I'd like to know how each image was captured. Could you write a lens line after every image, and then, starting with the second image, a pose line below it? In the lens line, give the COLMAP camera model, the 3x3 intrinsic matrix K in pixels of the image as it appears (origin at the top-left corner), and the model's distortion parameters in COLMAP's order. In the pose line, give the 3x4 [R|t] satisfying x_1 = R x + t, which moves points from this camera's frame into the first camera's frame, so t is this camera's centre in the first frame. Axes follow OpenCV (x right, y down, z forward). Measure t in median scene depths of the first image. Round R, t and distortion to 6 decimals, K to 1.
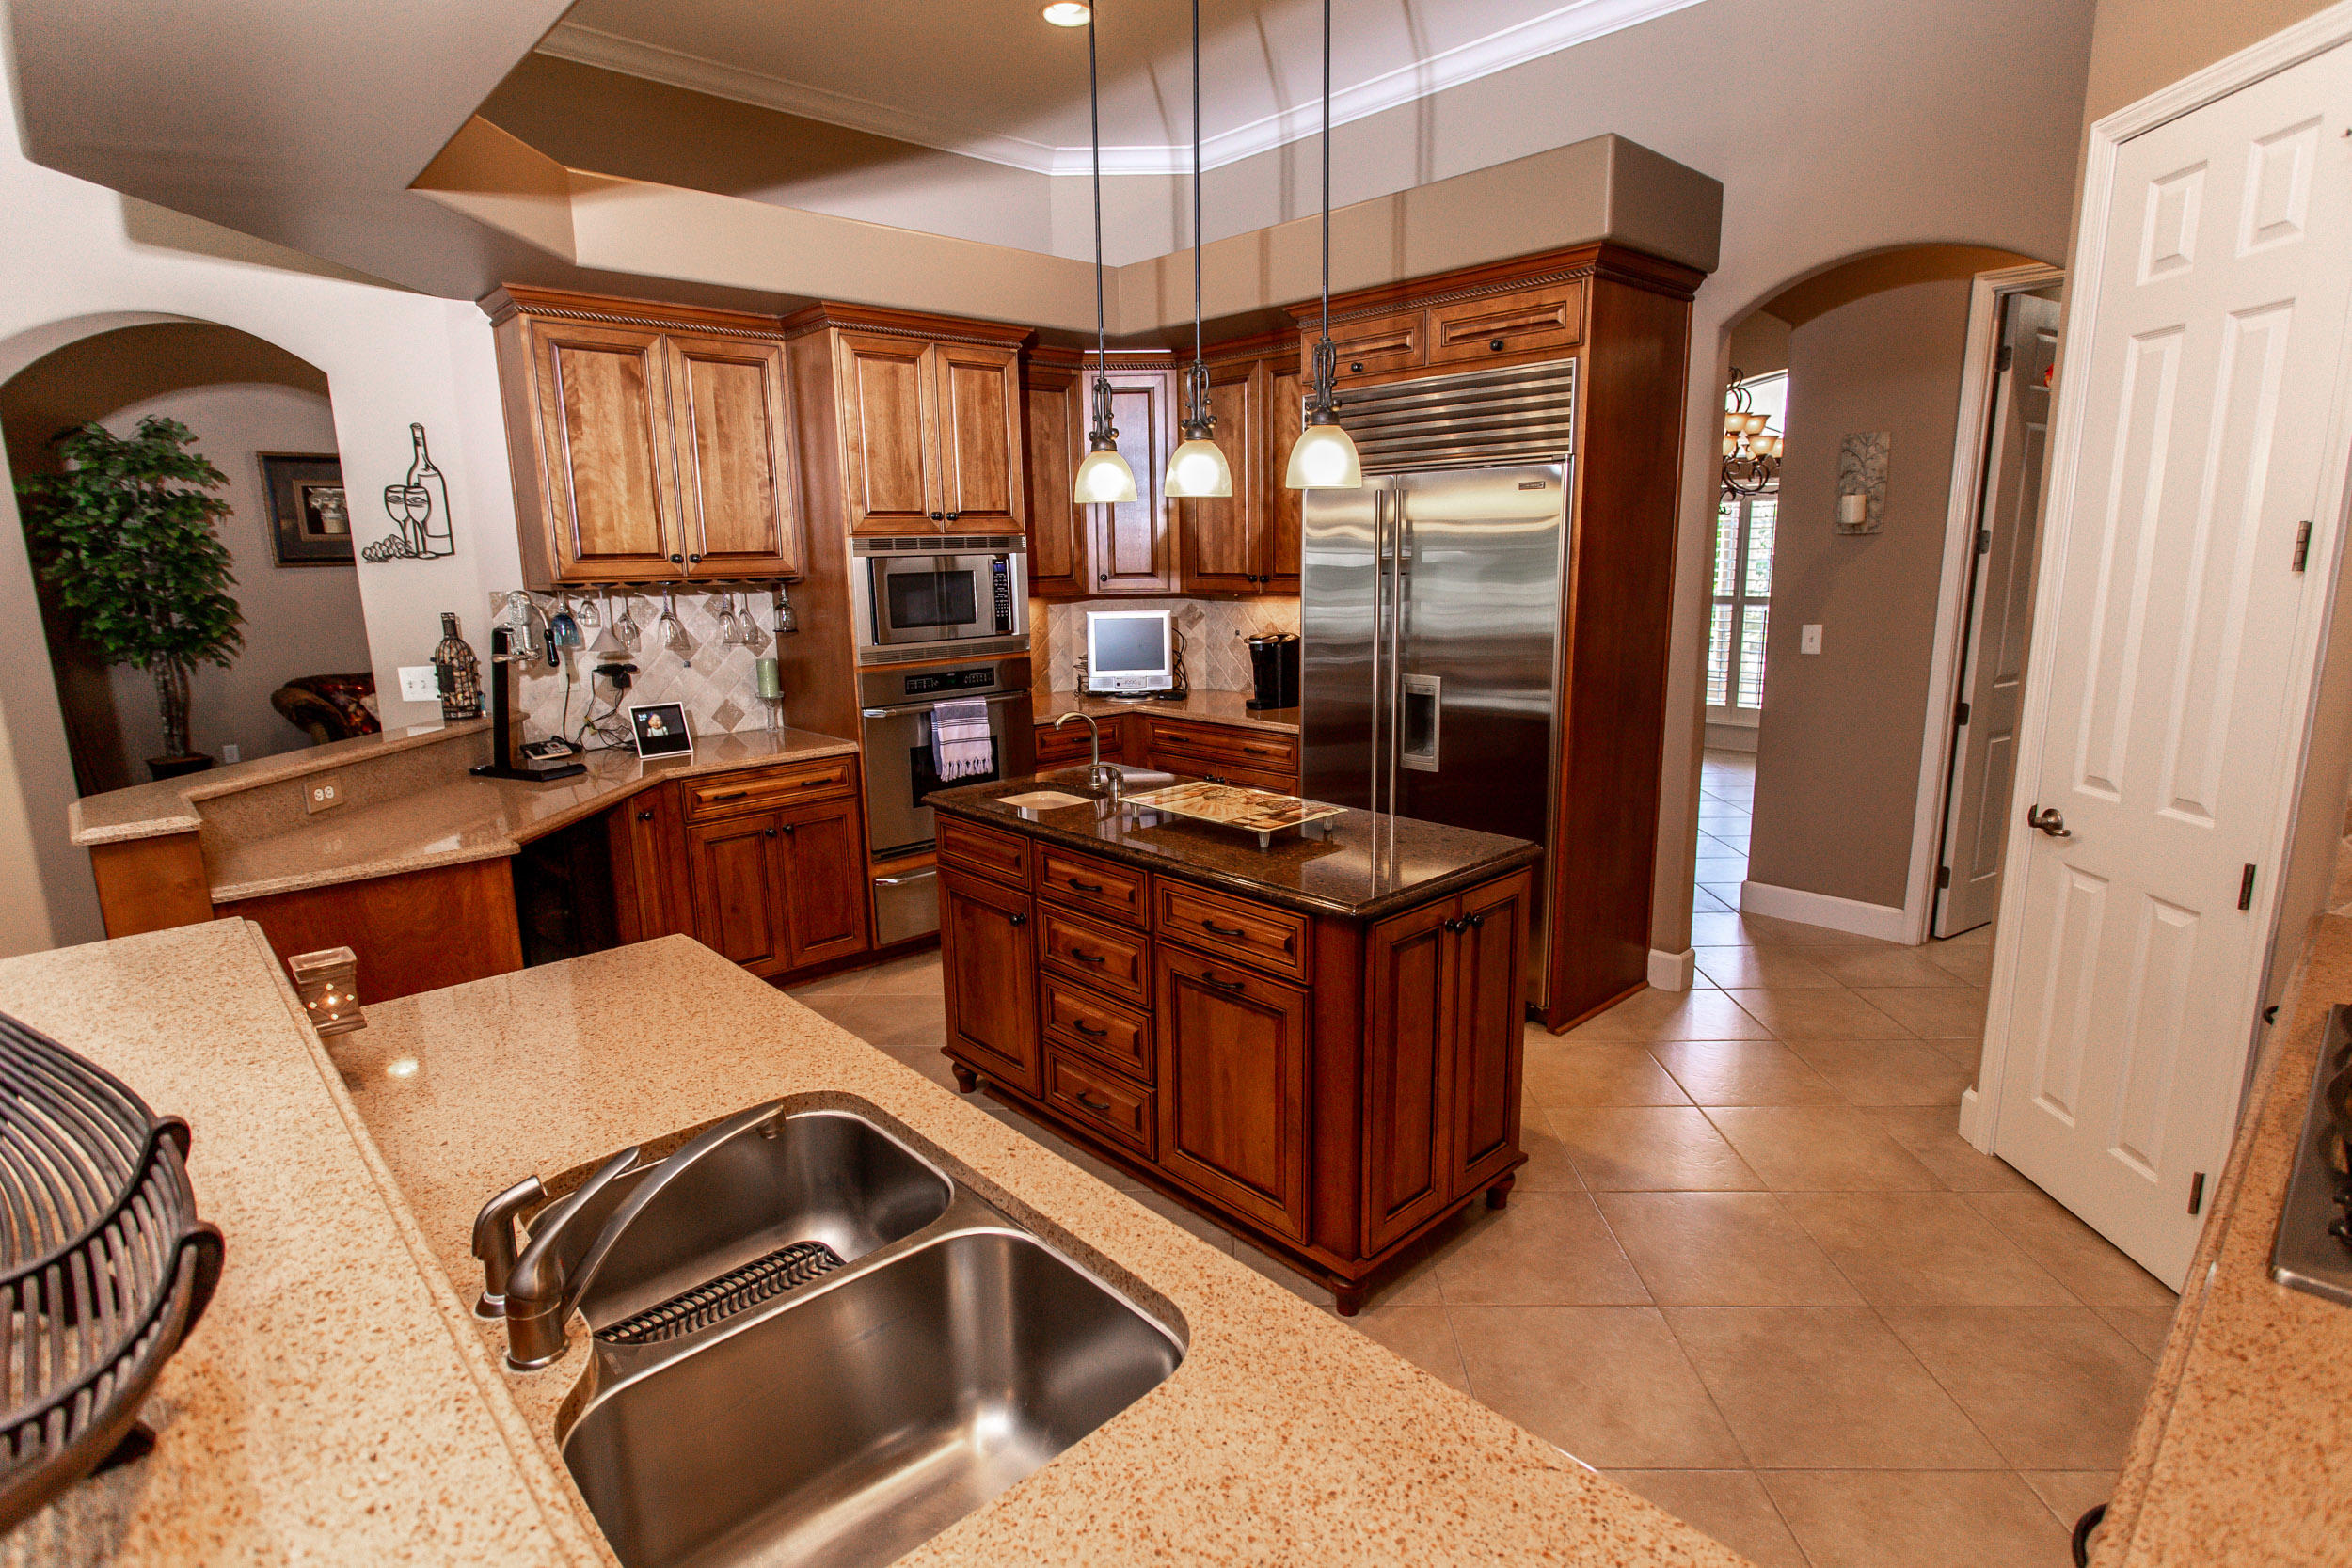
lens RADIAL K [[1173.2, 0, 1176.0], [0, 1173.2, 784.0], [0, 0, 1]] dist [-0.002704, 0.000902]
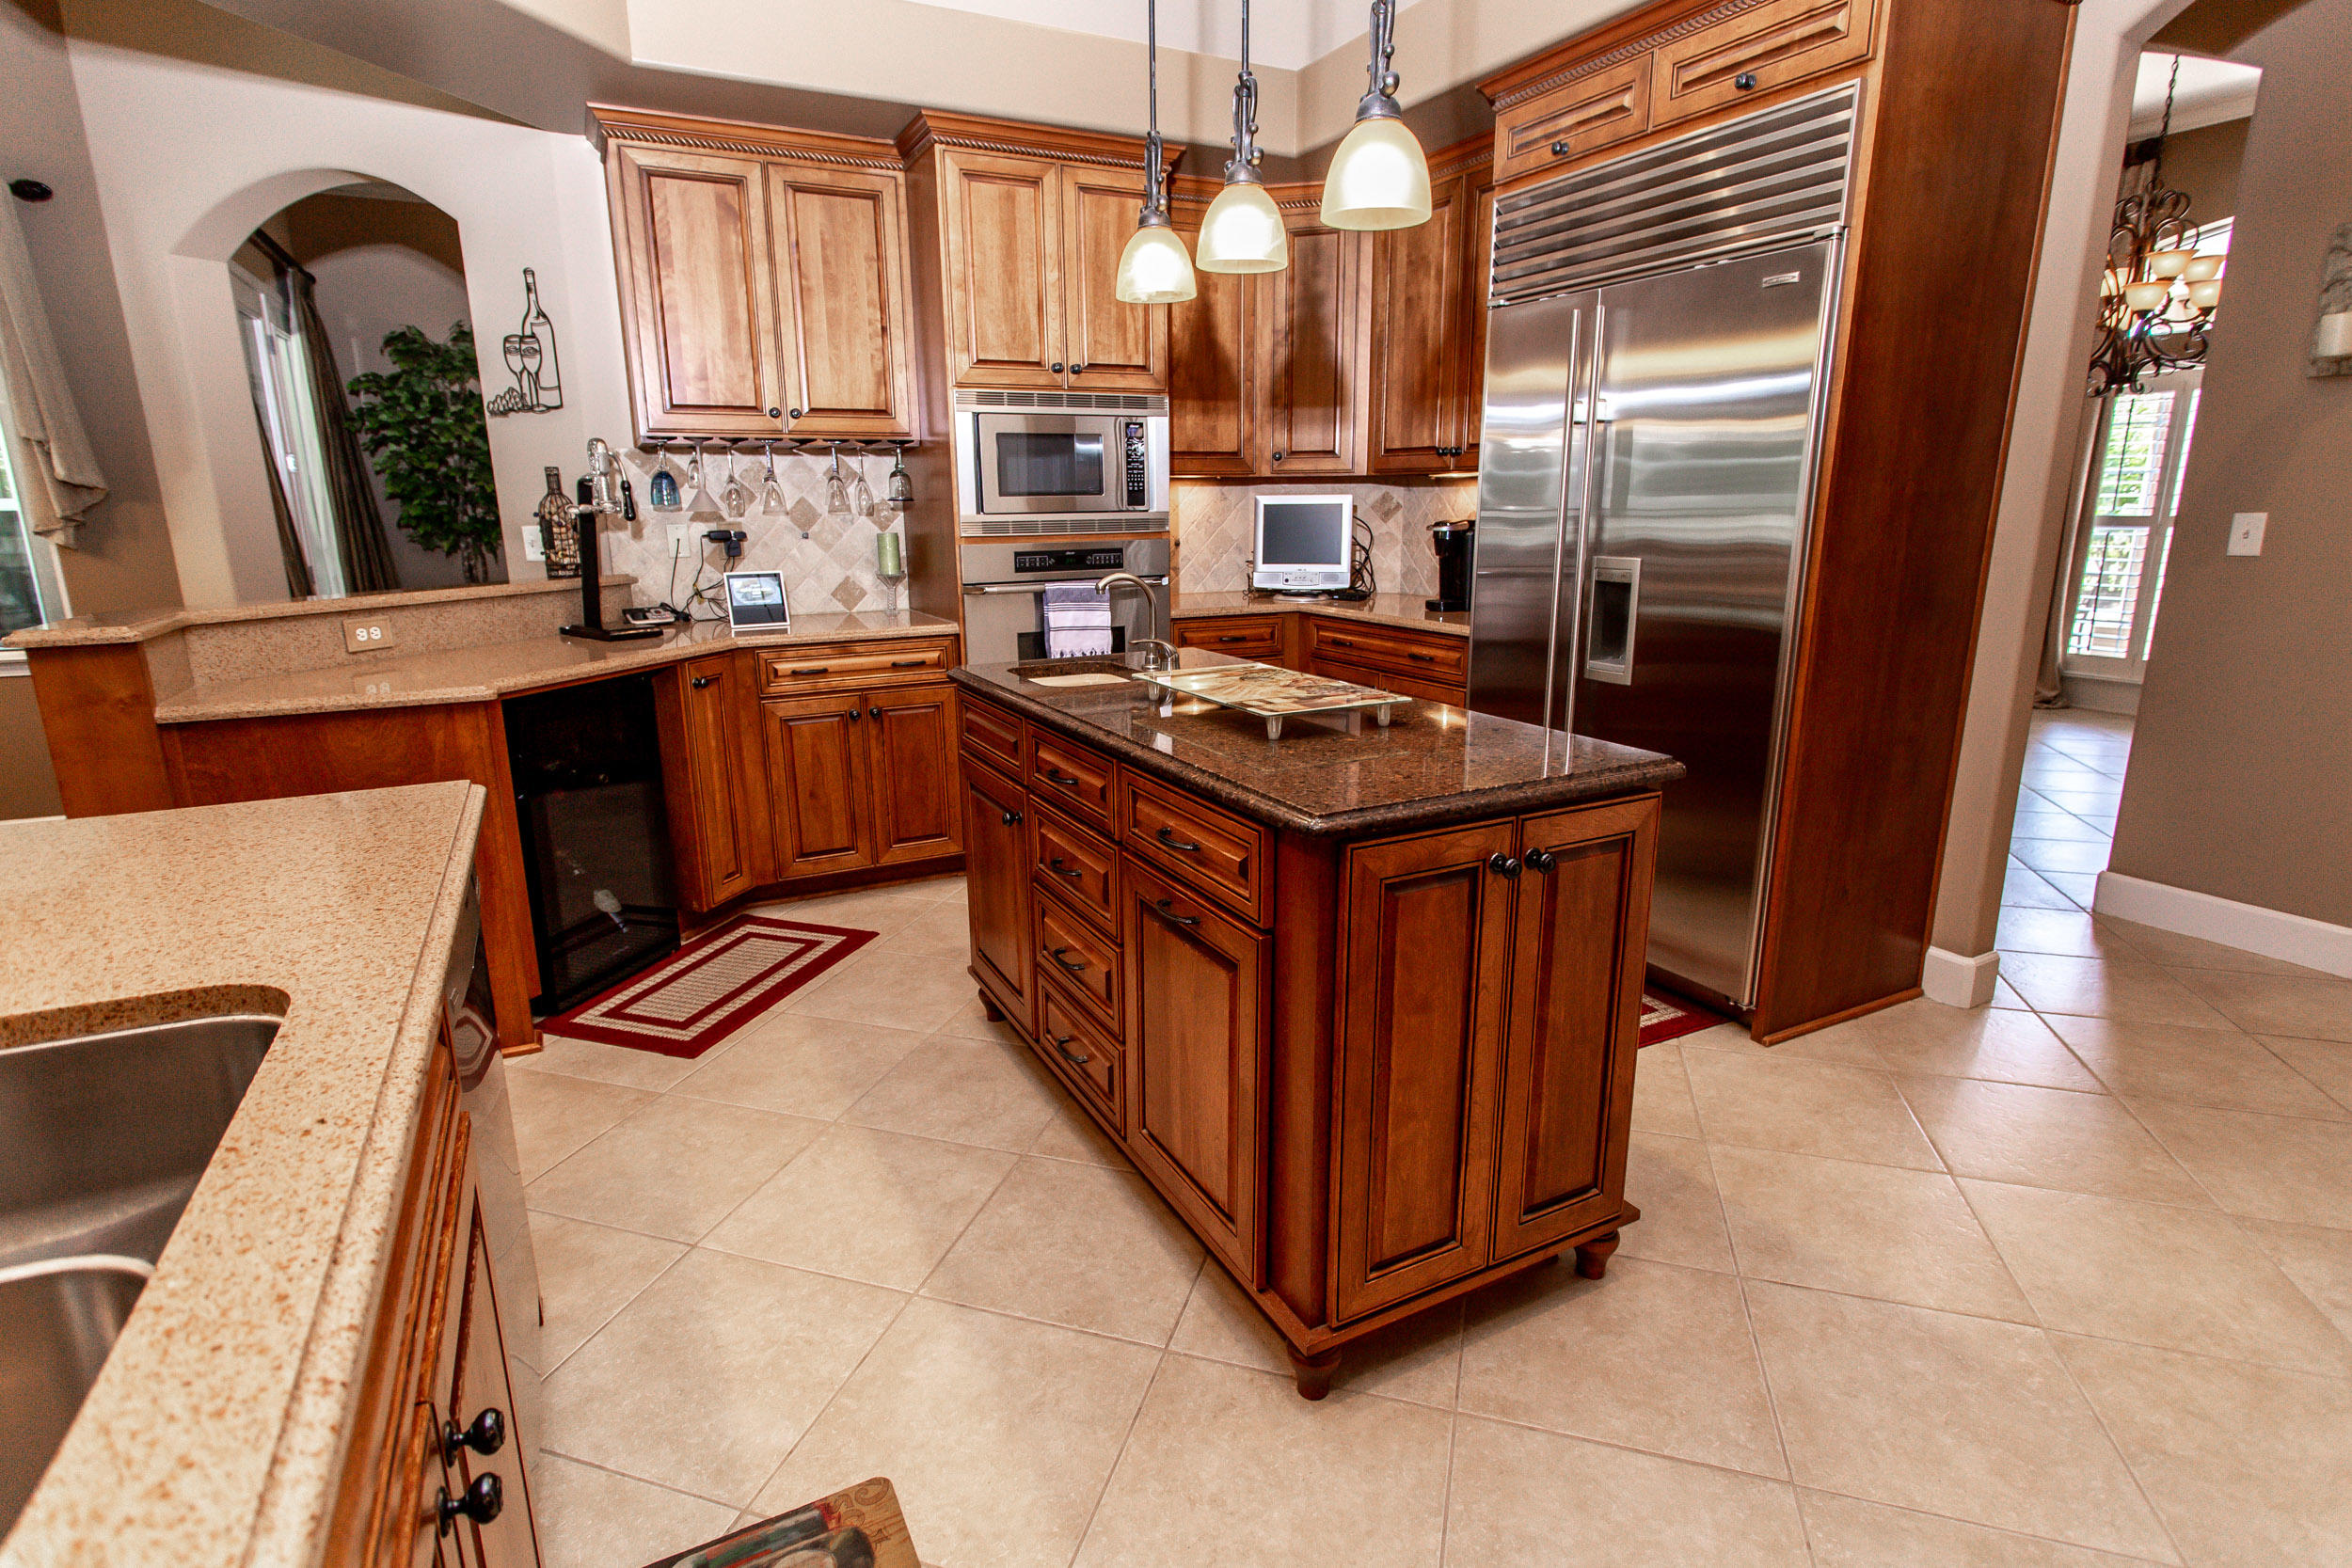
lens RADIAL K [[1150.6, 0, 1176.0], [0, 1150.6, 784.0], [0, 0, 1]] dist [-0.006636, 0.002187]
pose [[0.962693, 0.073103, -0.260533, 0.137258], [-0.060948, 0.996655, 0.054443, 0.031111], [0.263641, -0.036533, 0.963929, 0.198593]]
